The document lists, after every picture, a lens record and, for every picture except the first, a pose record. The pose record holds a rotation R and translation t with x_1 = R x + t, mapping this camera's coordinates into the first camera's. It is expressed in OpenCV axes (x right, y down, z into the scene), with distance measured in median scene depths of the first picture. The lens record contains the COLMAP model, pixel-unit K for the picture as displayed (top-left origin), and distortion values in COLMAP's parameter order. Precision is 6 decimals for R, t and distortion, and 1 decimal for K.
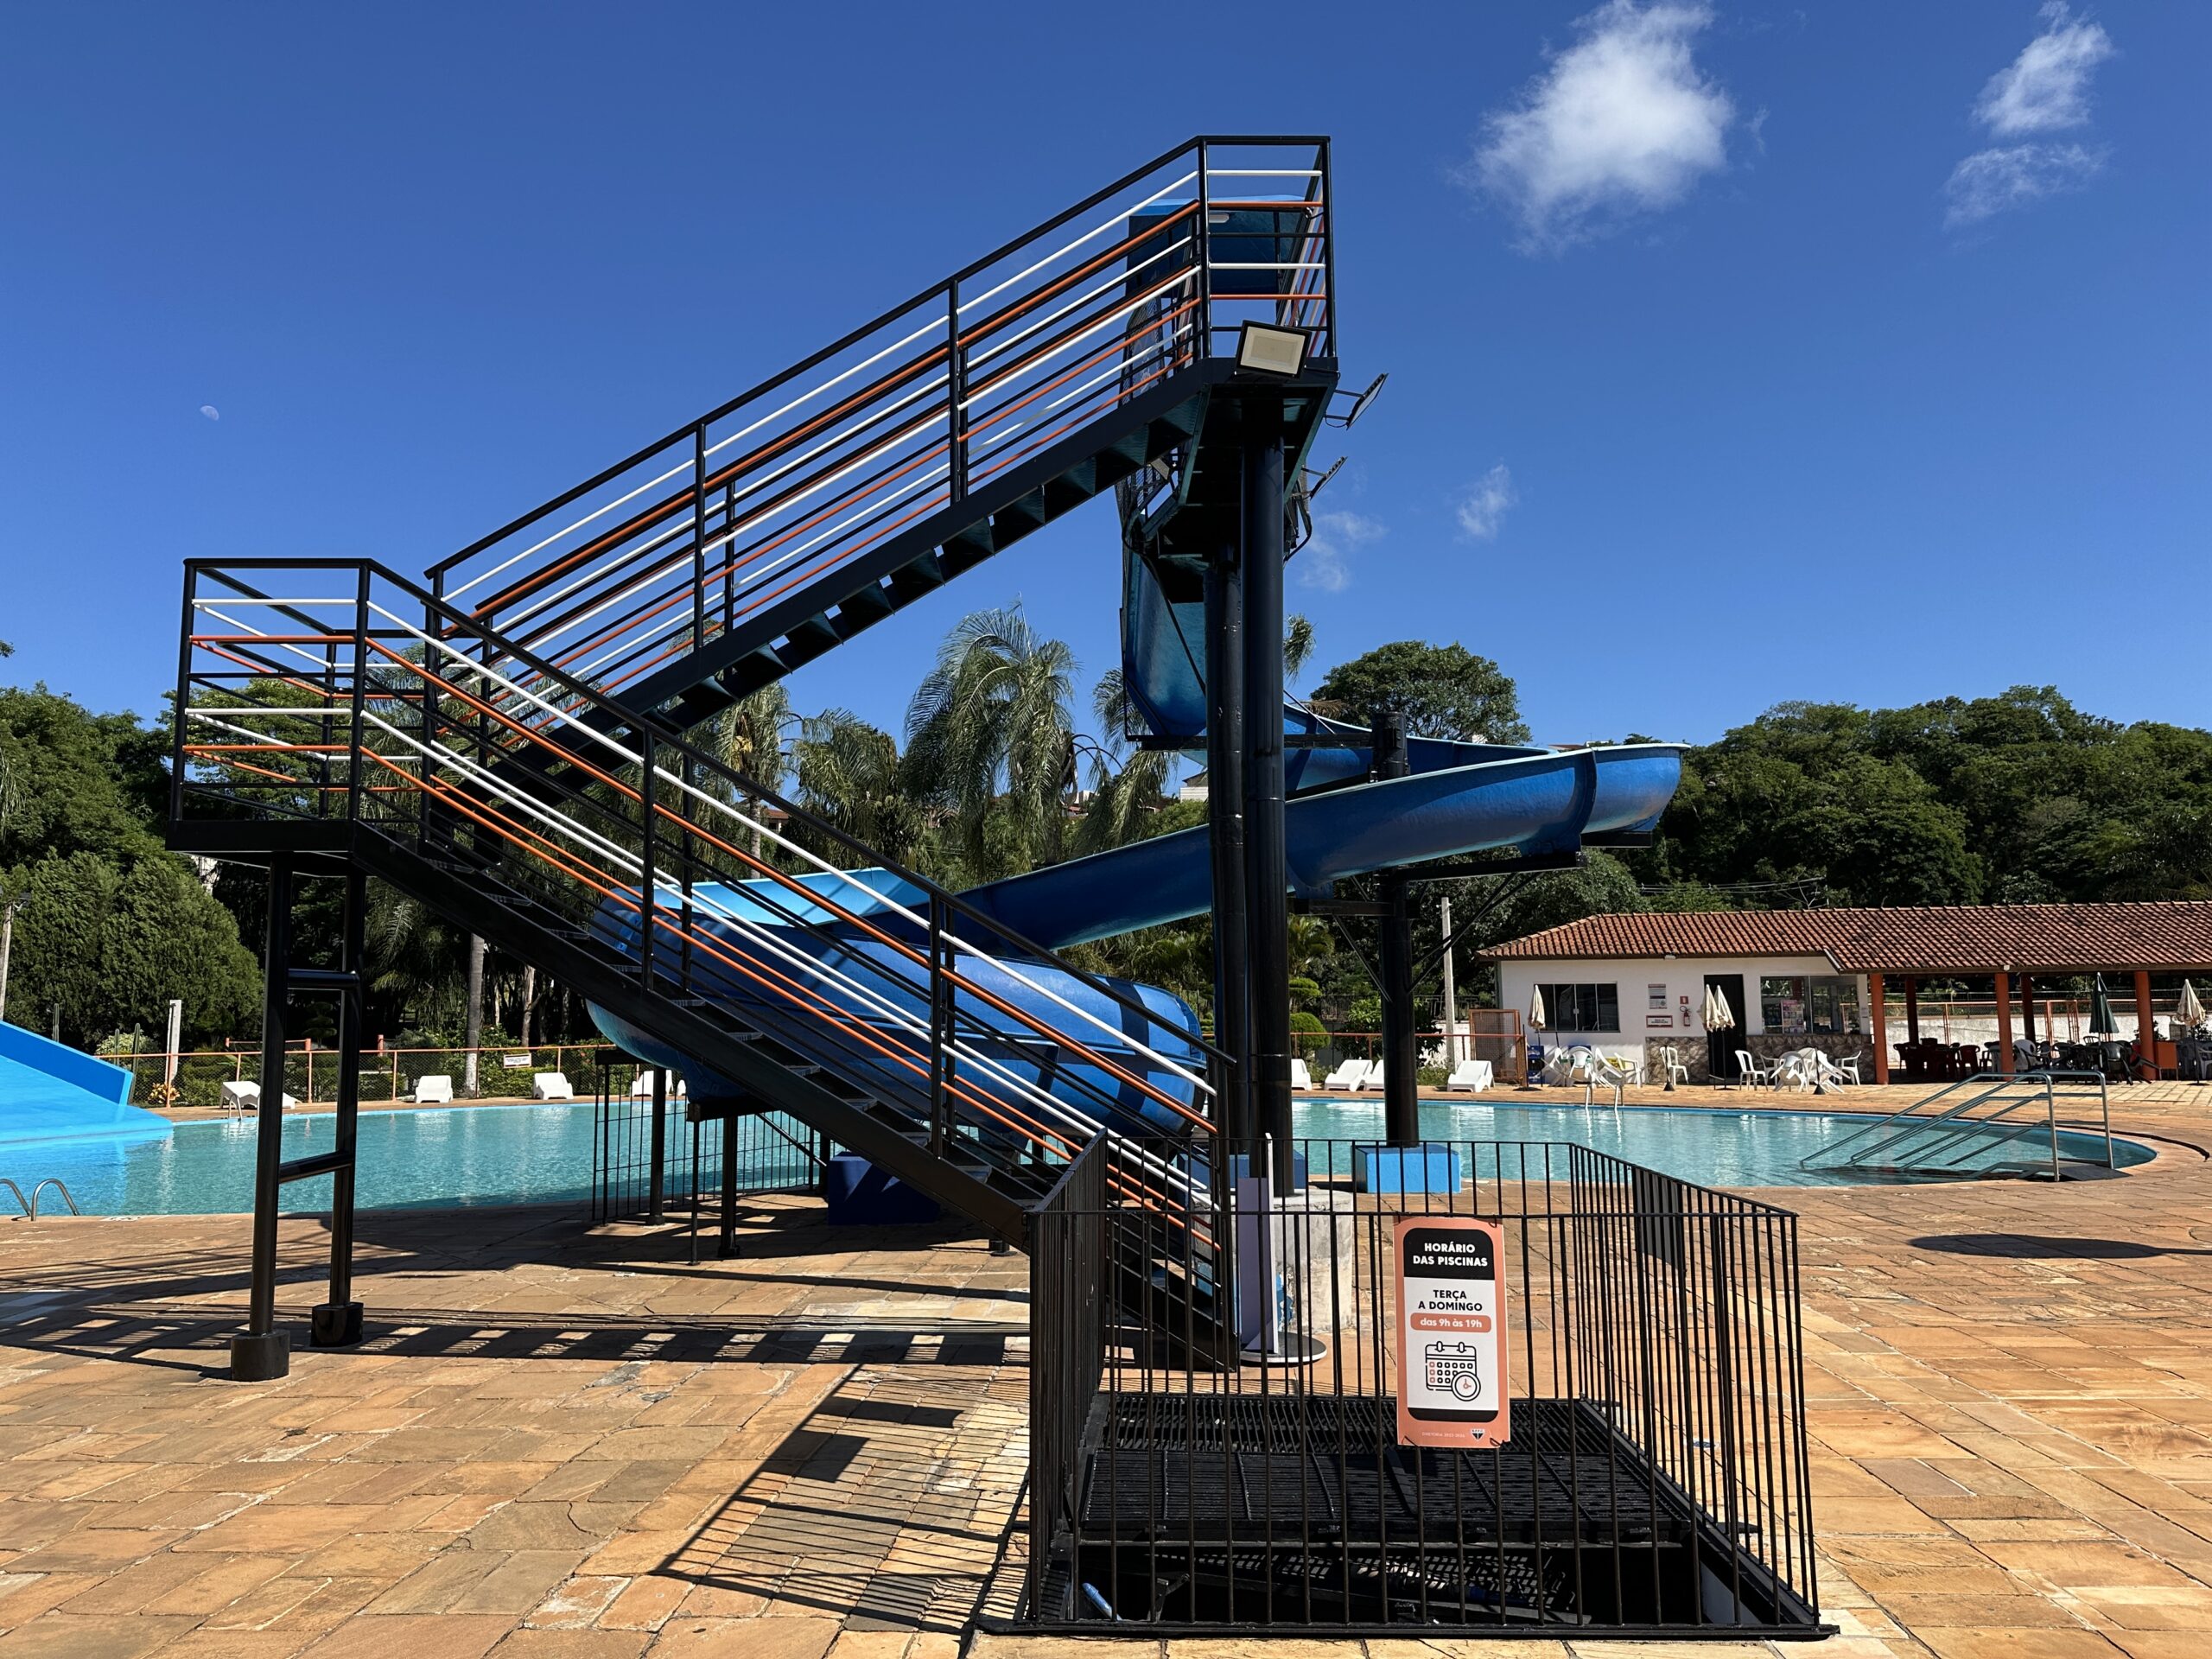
lens RADIAL K [[1550.8, 0, 1106.0], [0, 1550.8, 829.5], [0, 0, 1]] dist [0.000952, -0.000643]
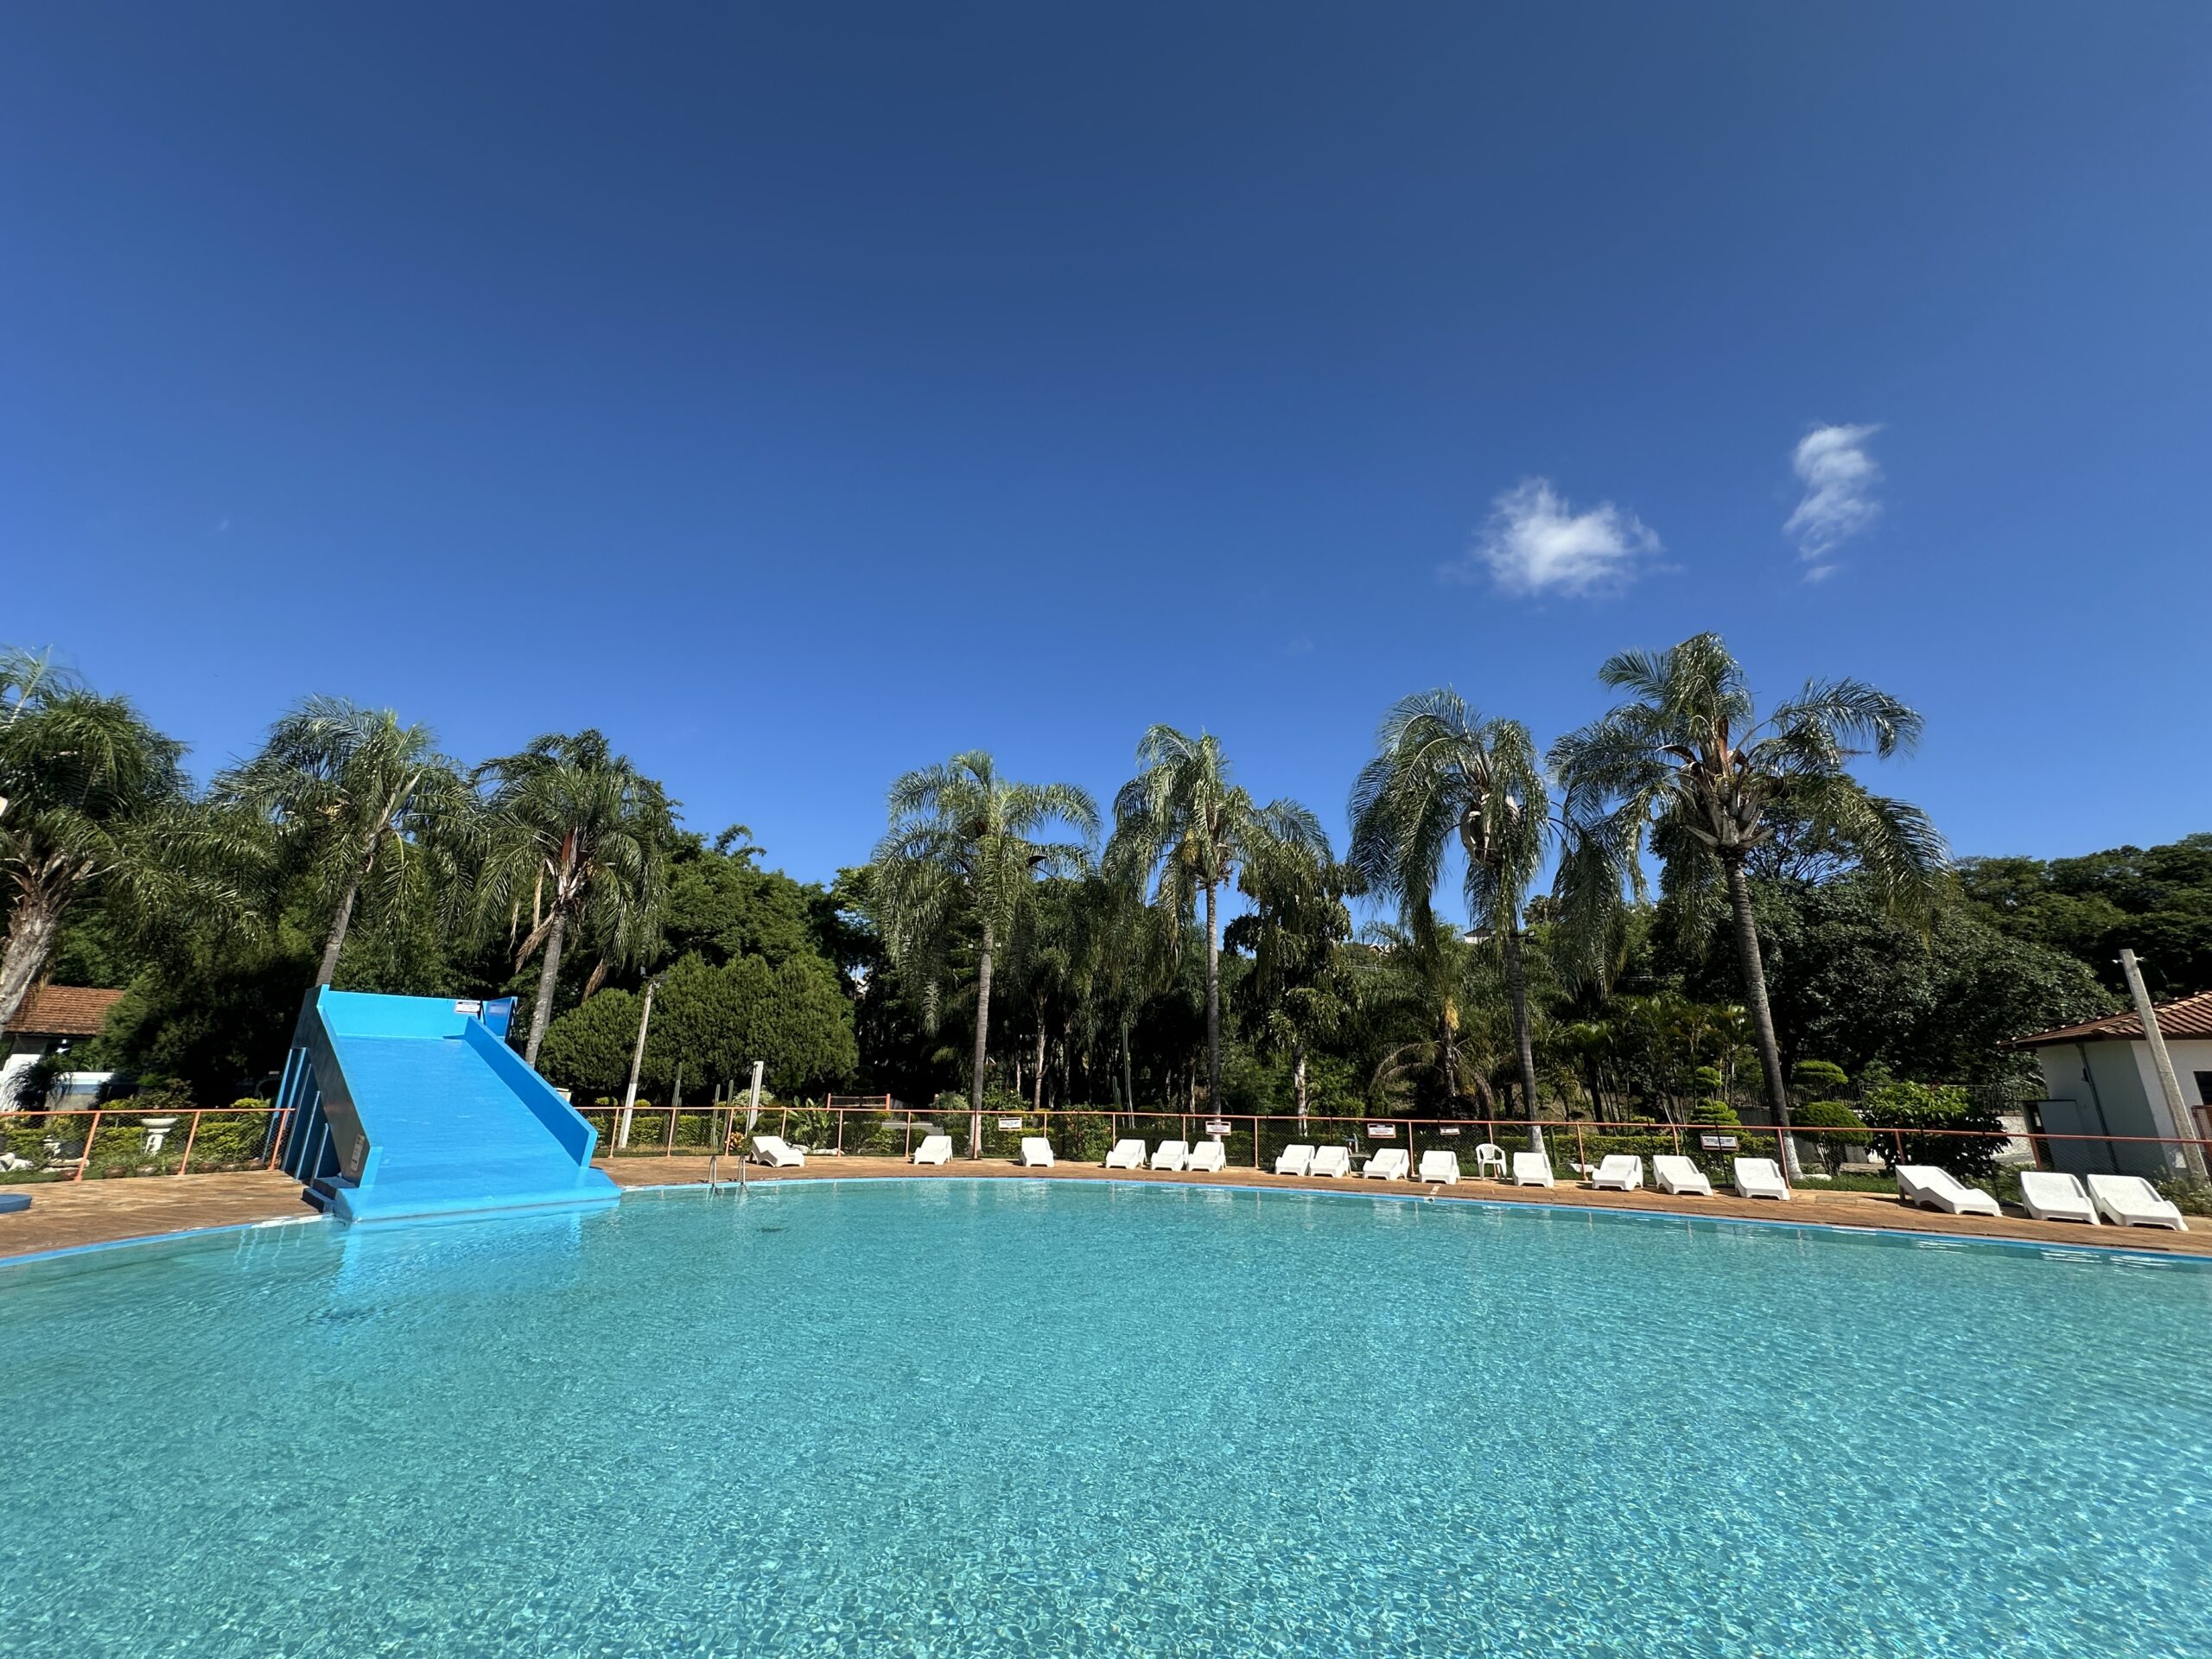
lens RADIAL K [[871.5, 0, 1106.0], [0, 871.5, 829.5], [0, 0, 1]] dist [-0.000879, -0.000357]
pose [[0.950135, -0.065433, -0.304896, -0.069600], [0.013344, 0.985373, -0.169887, 0.030373], [0.311552, 0.157347, 0.937111, 0.251108]]
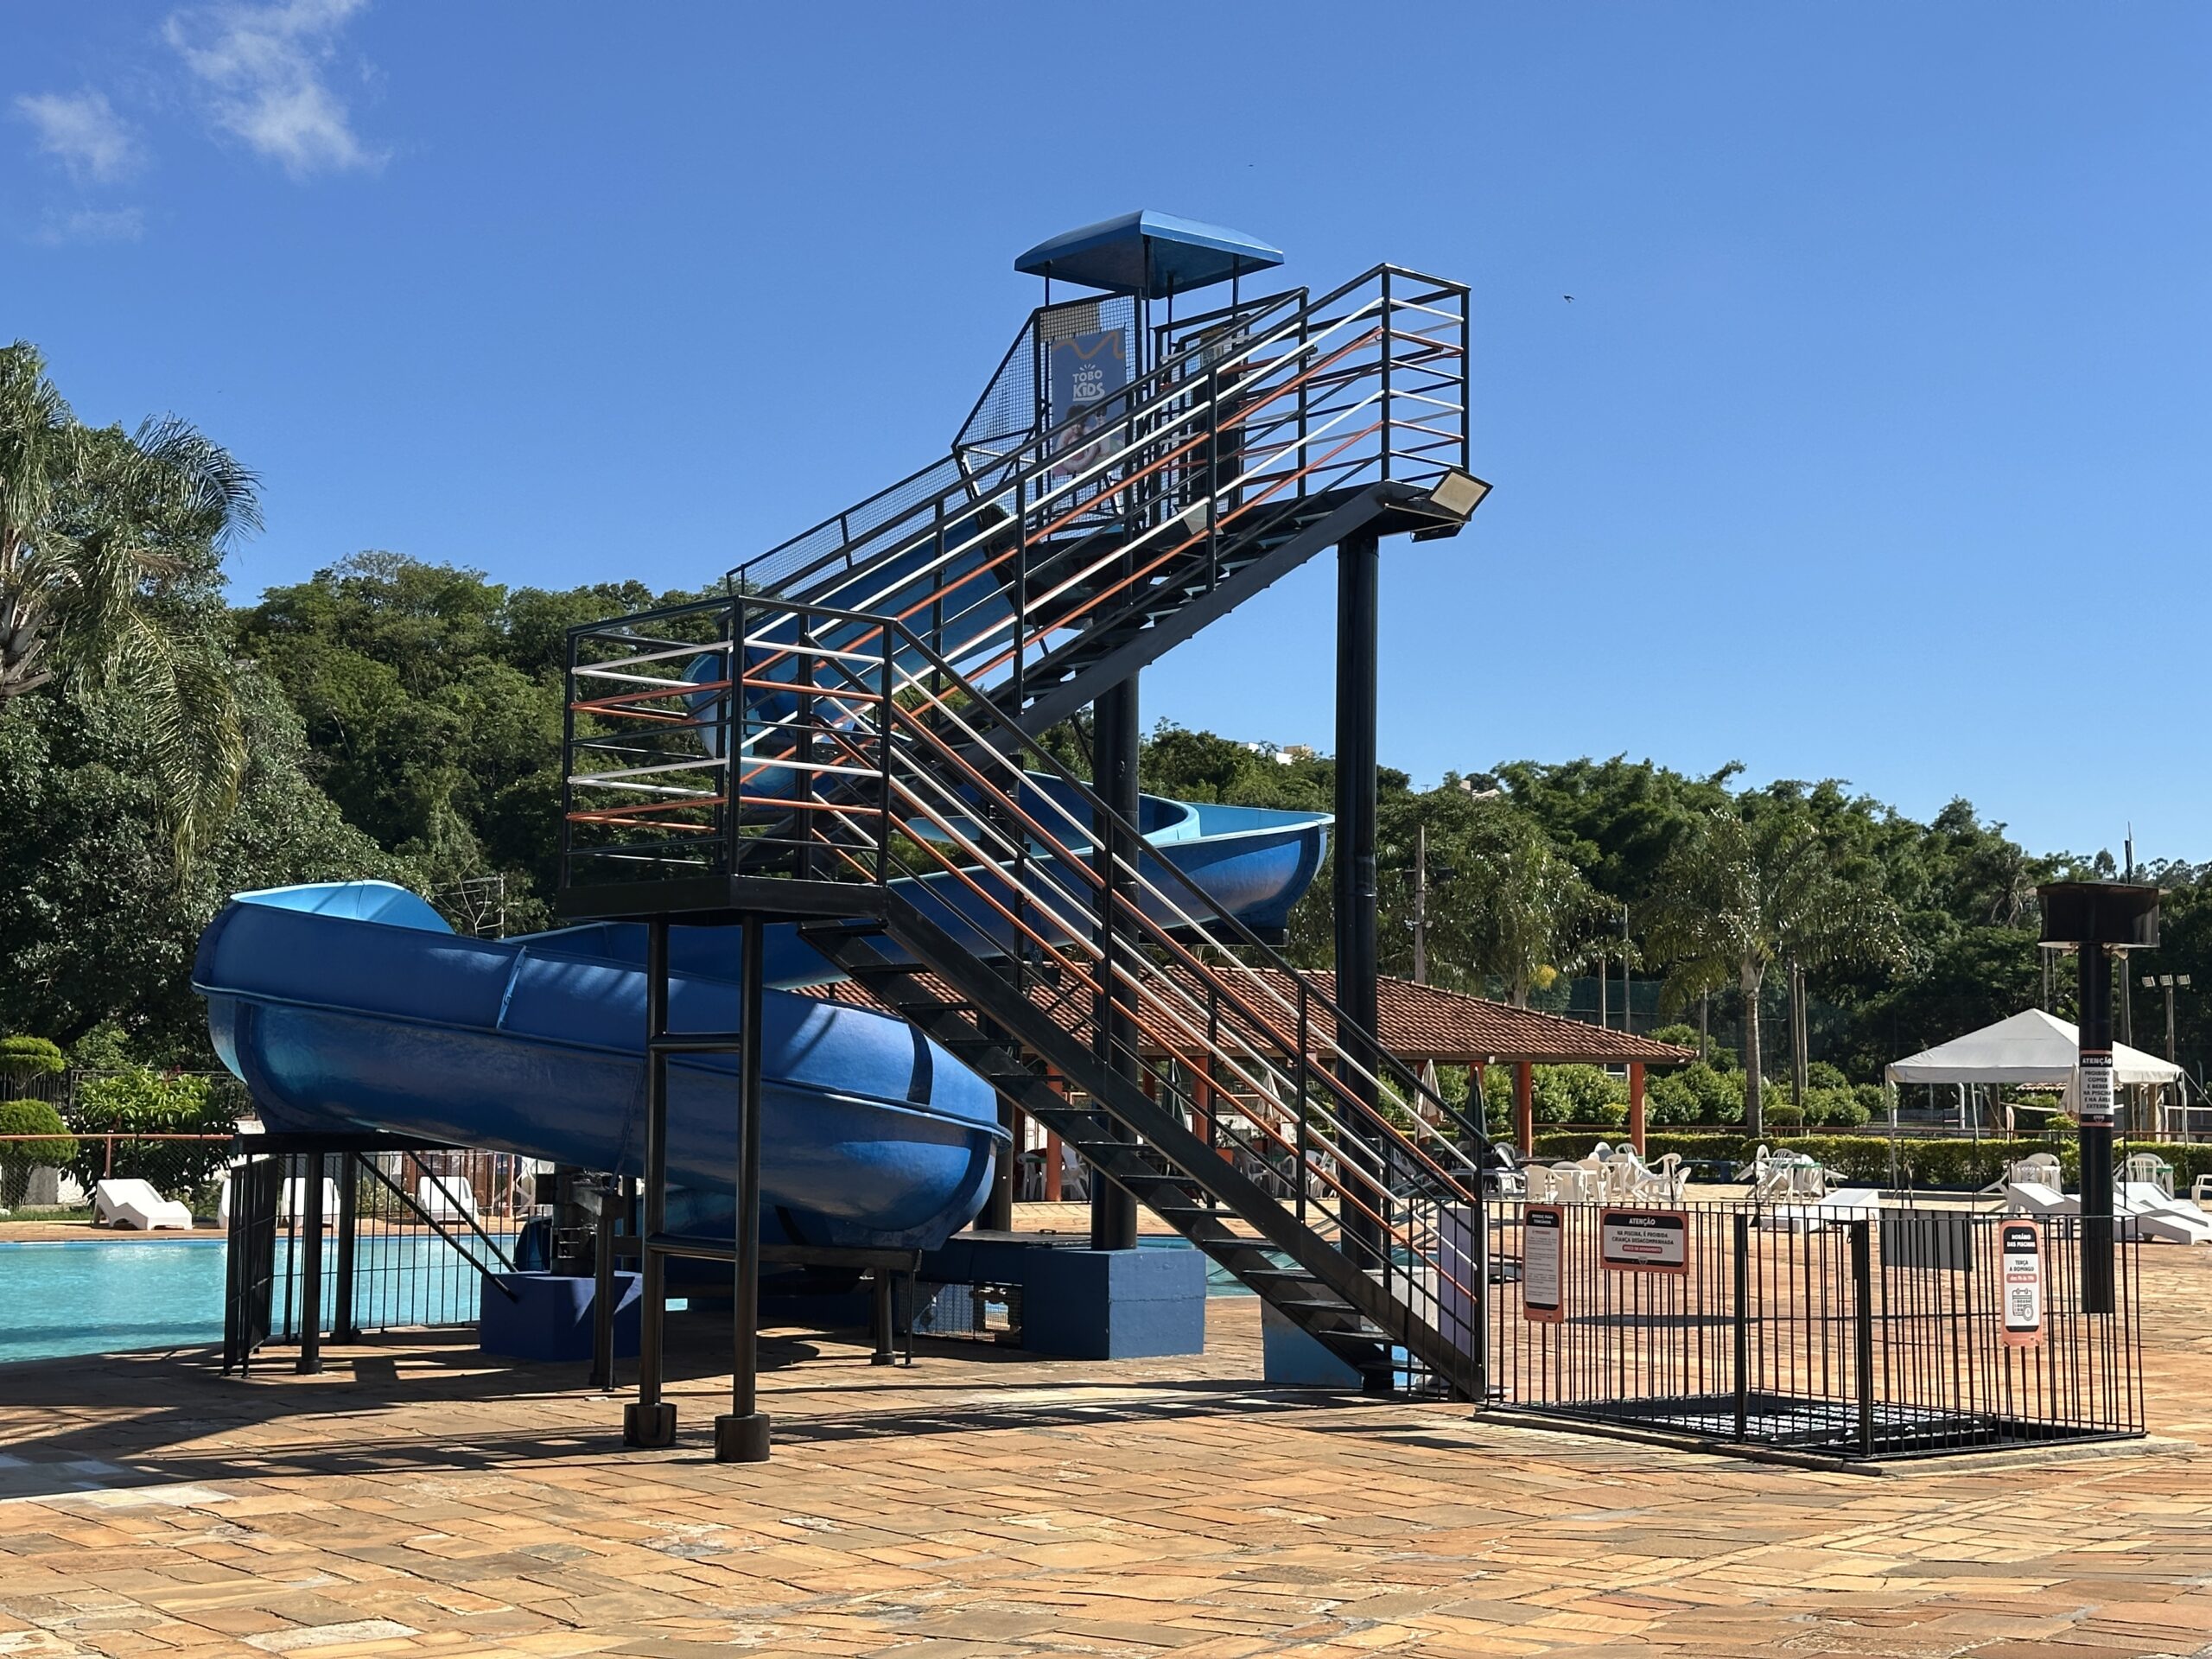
lens RADIAL K [[3036.0, 0, 1106.0], [0, 3036.0, 829.5], [0, 0, 1]] dist [0.150532, -0.029198]
pose [[0.761163, 0.072749, 0.644468, -0.205180], [-0.091591, 0.995788, -0.004230, -0.005990], [-0.642061, -0.055808, 0.764619, -0.071266]]
